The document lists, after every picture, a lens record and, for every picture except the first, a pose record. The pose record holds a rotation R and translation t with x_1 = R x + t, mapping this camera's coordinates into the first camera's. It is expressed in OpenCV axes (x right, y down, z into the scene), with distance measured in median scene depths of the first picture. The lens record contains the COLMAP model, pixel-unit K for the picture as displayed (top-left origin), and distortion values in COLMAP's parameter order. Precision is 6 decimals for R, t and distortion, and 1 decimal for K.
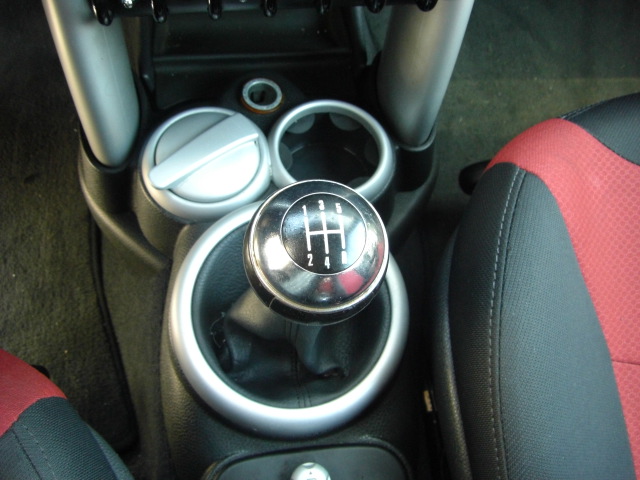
lens RADIAL K [[720.6, 0, 324.0], [0, 720.6, 238.0], [0, 0, 1]] dist [-0.138247, 0.000000]
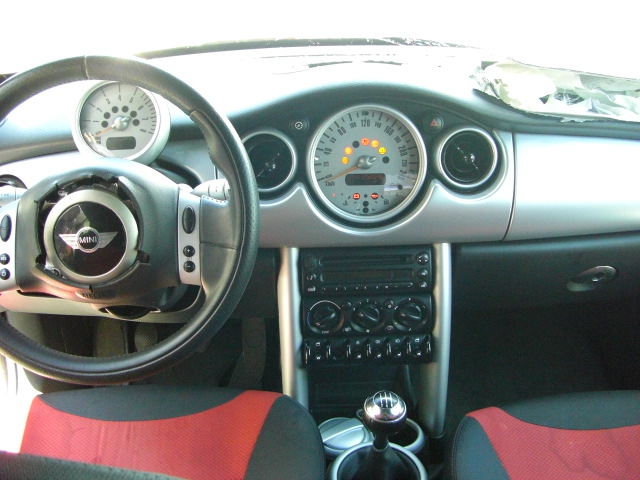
lens RADIAL K [[716.1, 0, 320.3], [0, 716.1, 239.8], [0, 0, 1]] dist [-0.016568, 0.000000]
pose [[0.992341, -0.051145, -0.112445, 0.052956], [-0.030739, 0.779394, -0.625780, 0.725104], [0.119644, 0.624444, 0.771852, -1.008667]]
